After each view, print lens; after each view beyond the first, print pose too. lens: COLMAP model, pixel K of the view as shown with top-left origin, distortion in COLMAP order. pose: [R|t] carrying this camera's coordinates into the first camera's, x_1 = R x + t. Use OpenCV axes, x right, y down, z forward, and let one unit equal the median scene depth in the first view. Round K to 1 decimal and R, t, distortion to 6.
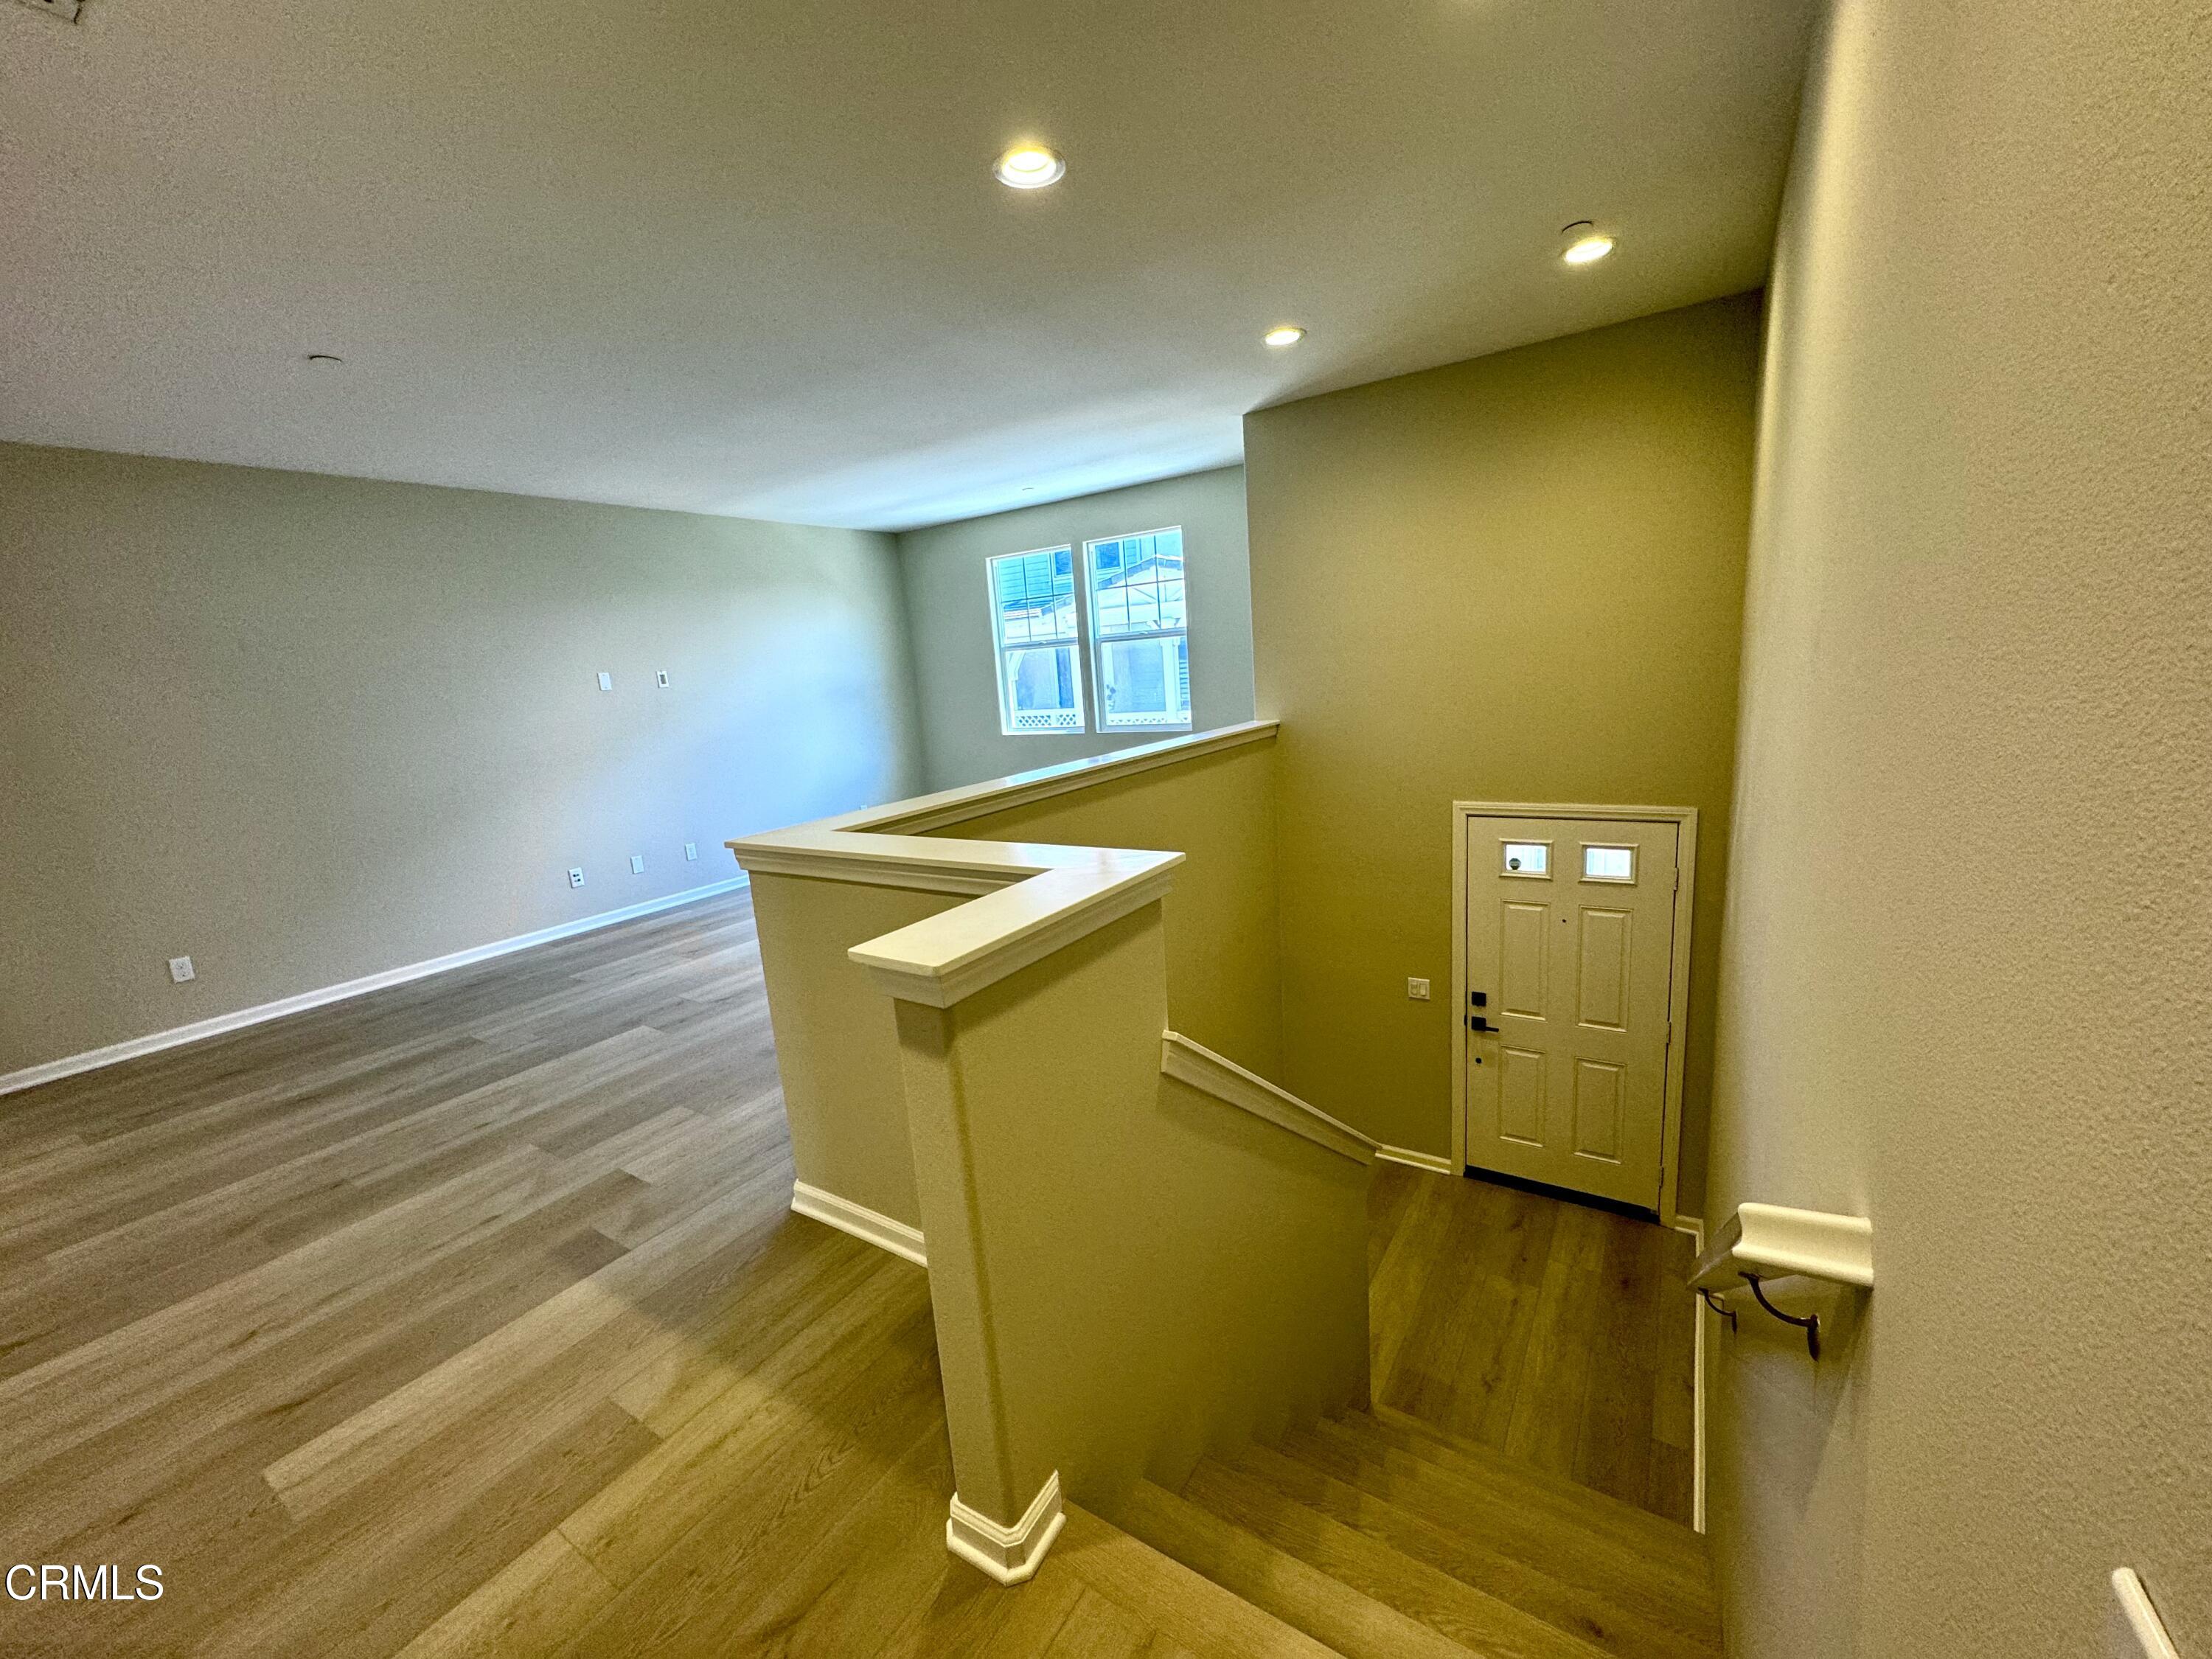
lens RADIAL K [[881.1, 0, 1105.0], [0, 881.1, 824.8], [0, 0, 1]] dist [-0.000357, -0.000406]
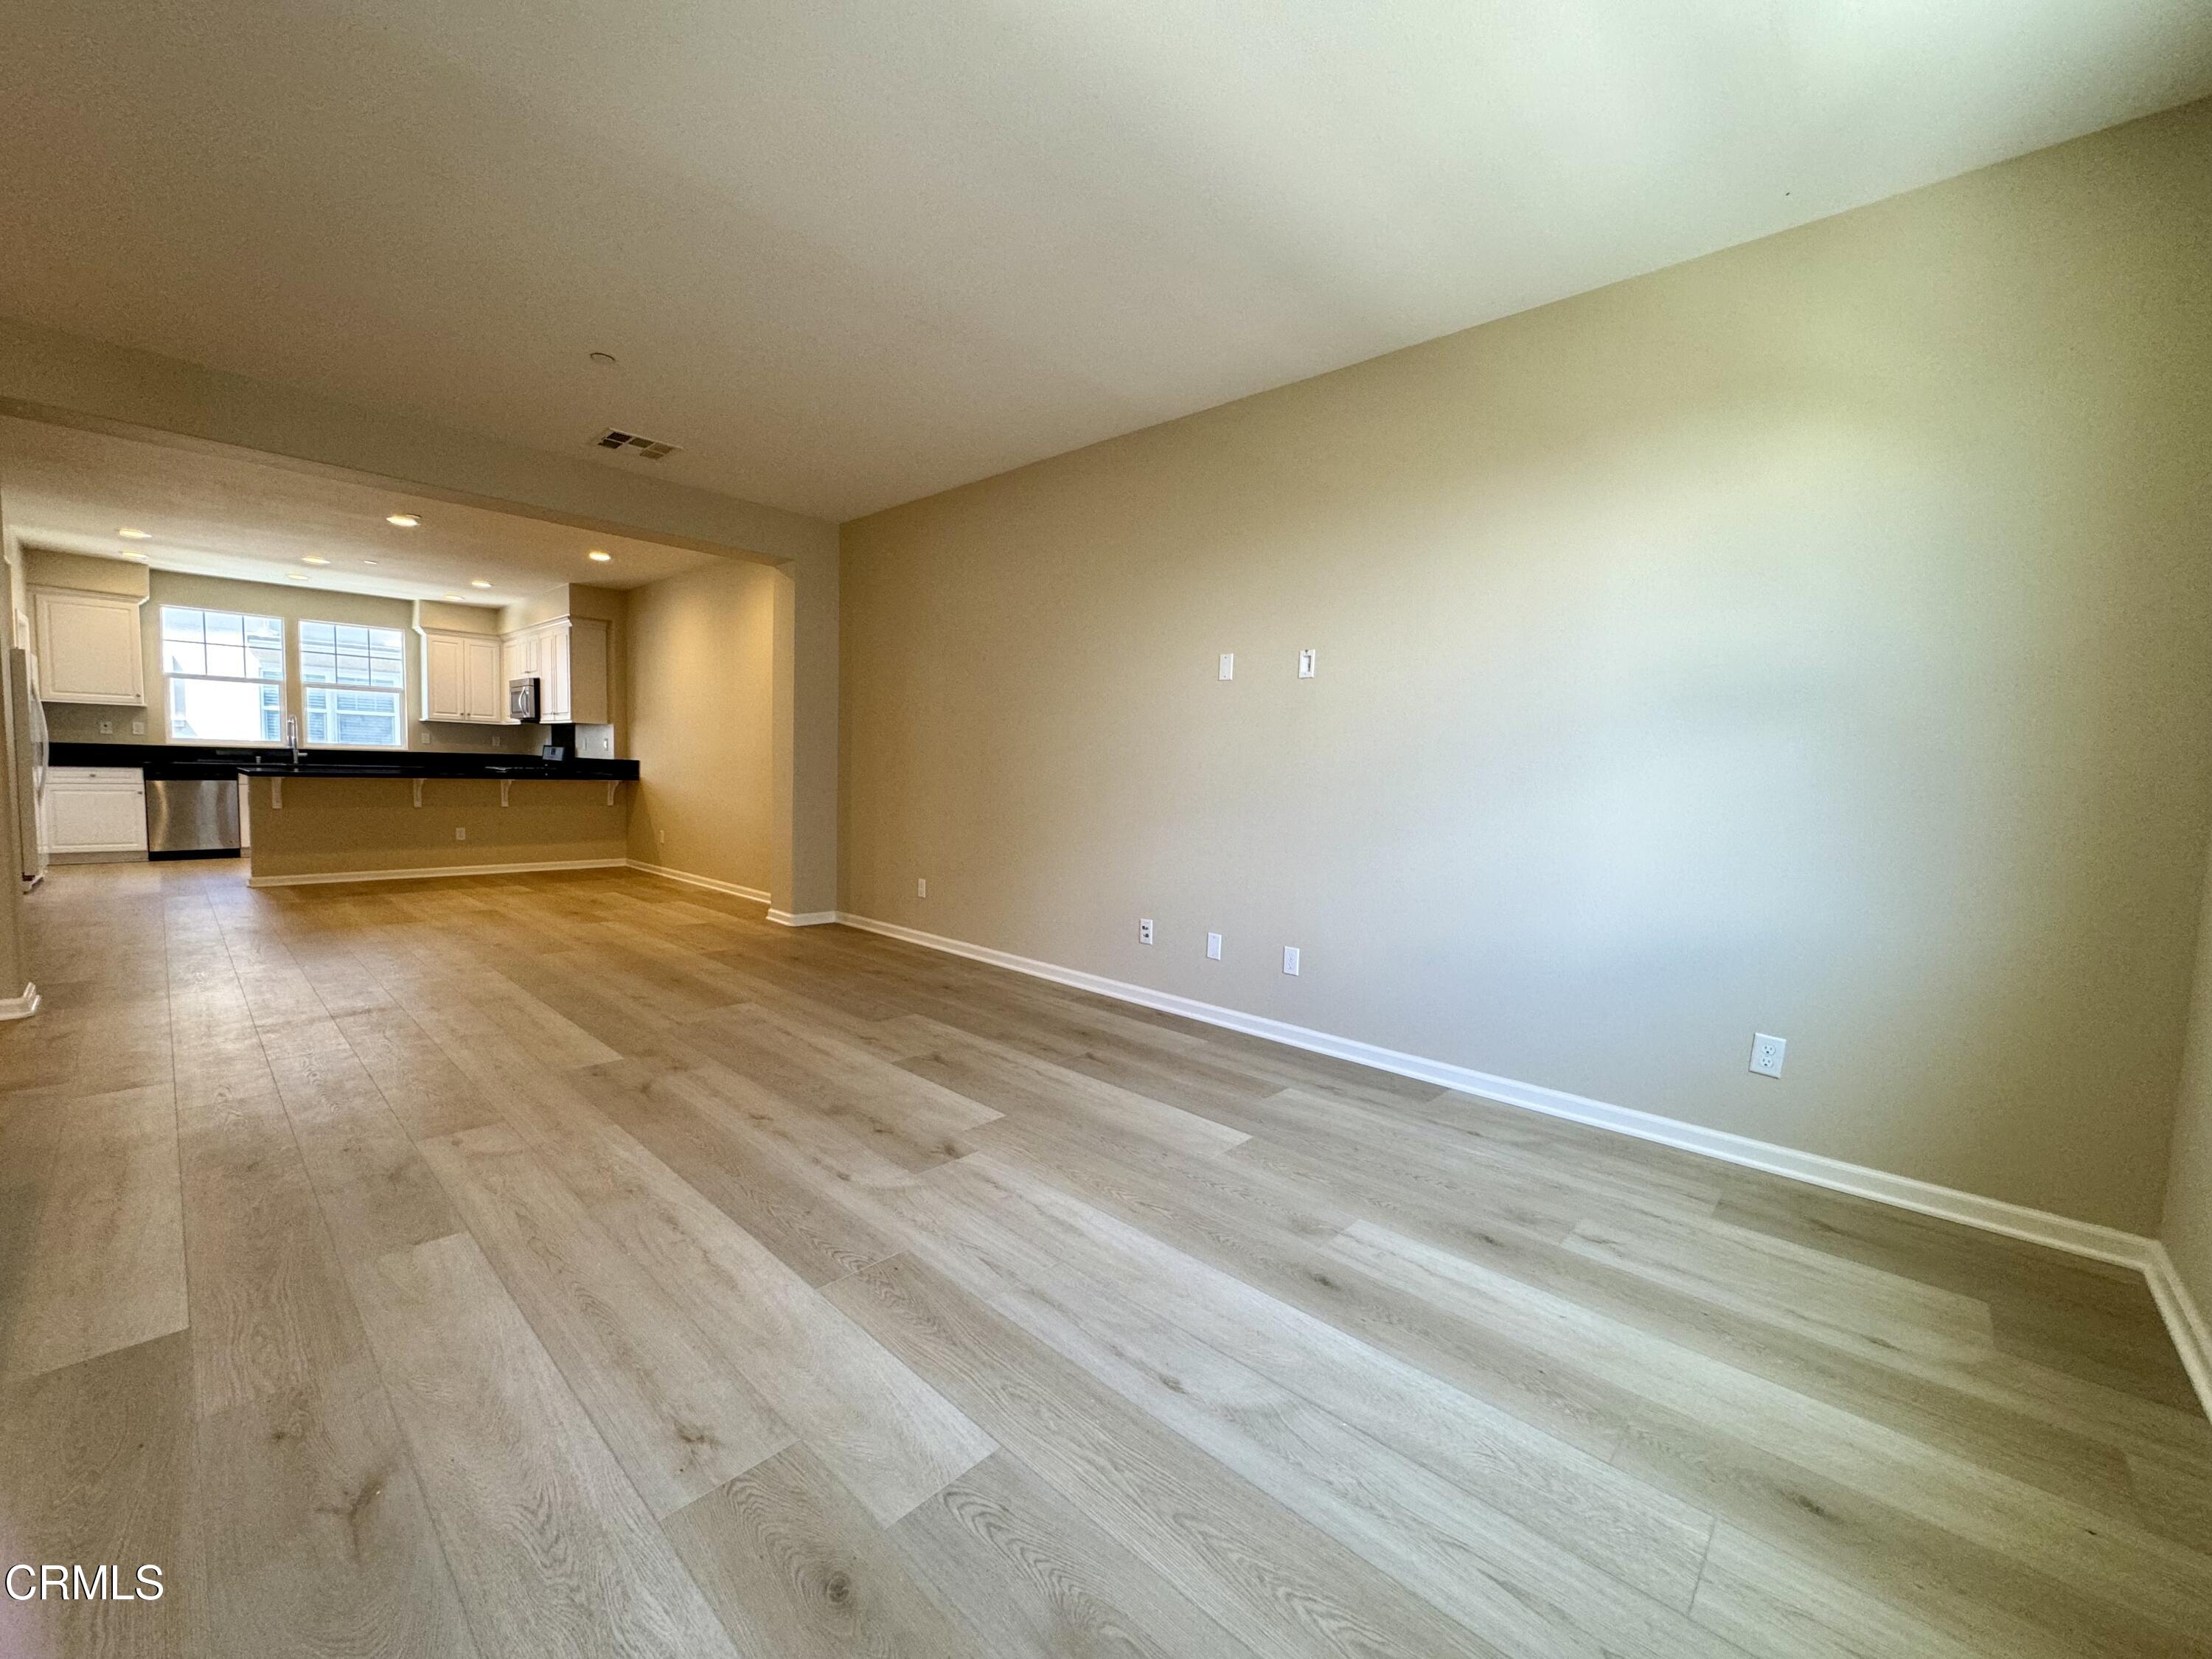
lens RADIAL K [[878.4, 0, 1108.7], [0, 878.4, 830.2], [0, 0, 1]] dist [-0.000364, -0.000608]
pose [[-0.162226, 0.137461, -0.977132, 0.165456], [-0.198464, 0.965468, 0.168770, -0.200705], [0.966589, 0.221305, -0.129343, 1.489352]]
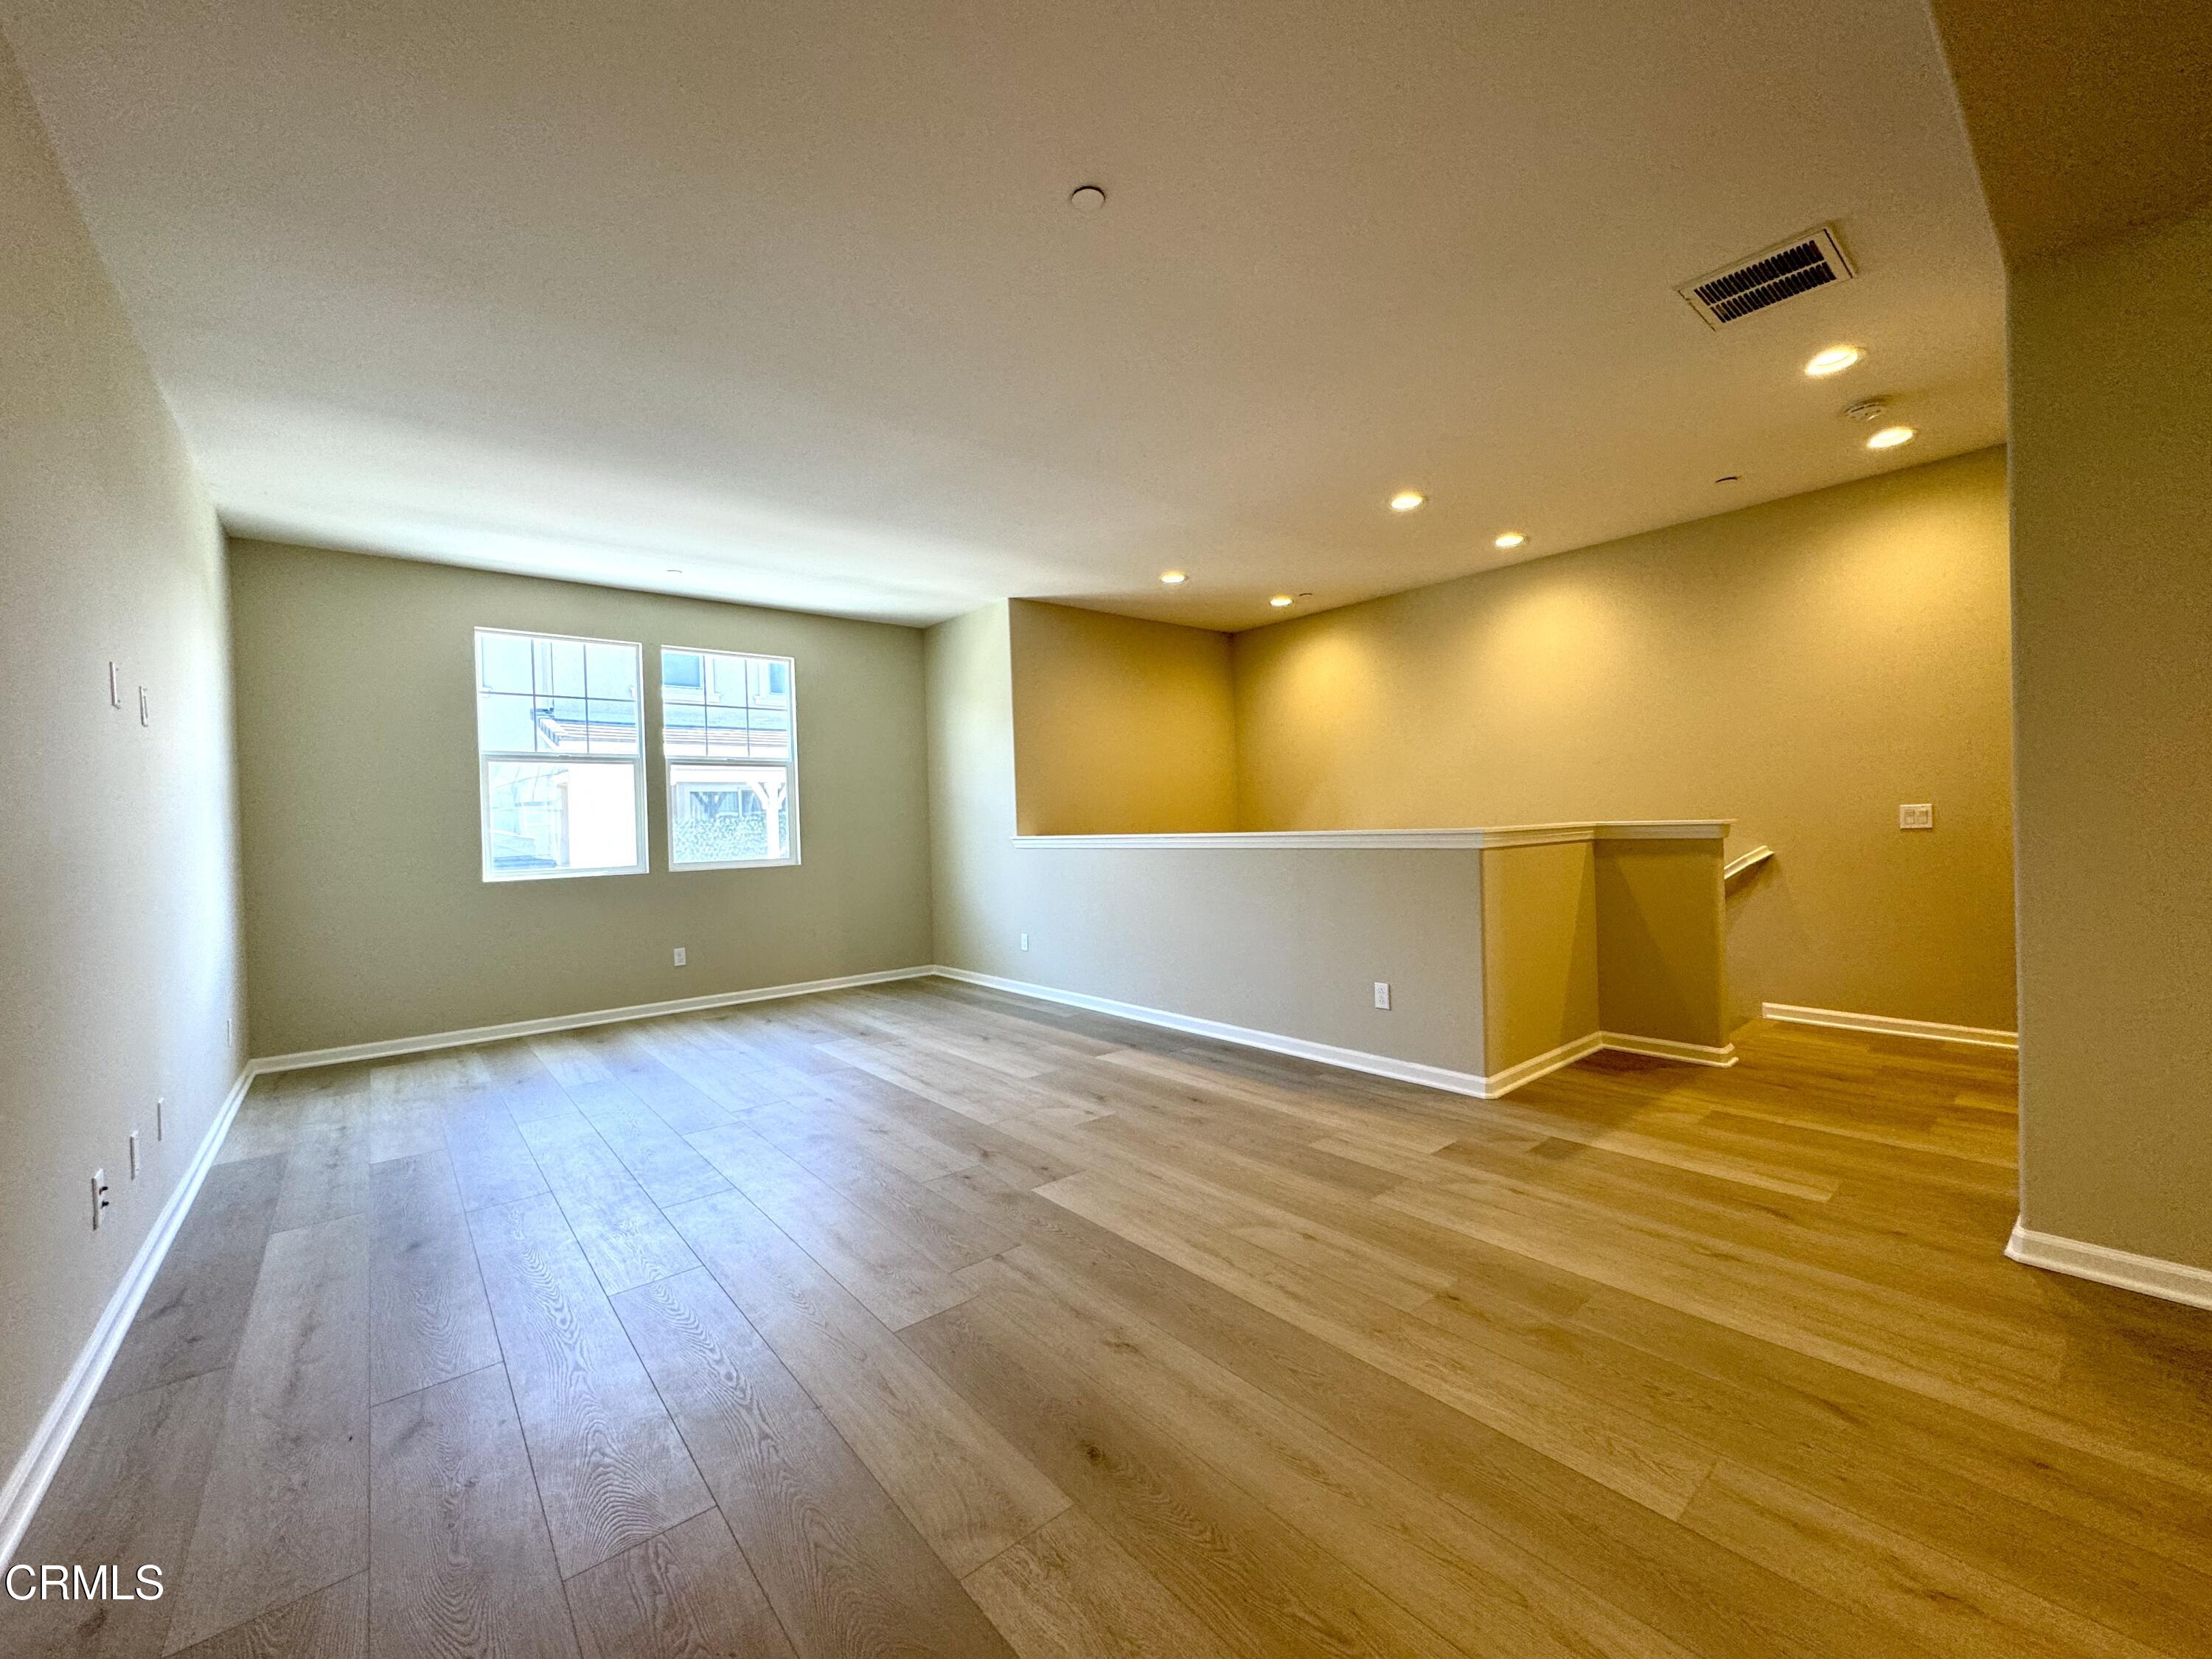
lens RADIAL K [[878.4, 0, 1108.7], [0, 878.4, 830.2], [0, 0, 1]] dist [-0.000364, -0.000608]
pose [[0.286223, 0.057638, 0.956428, -1.183236], [0.183646, 0.976383, -0.113799, 0.042184], [-0.940399, 0.208216, 0.268878, 0.698071]]
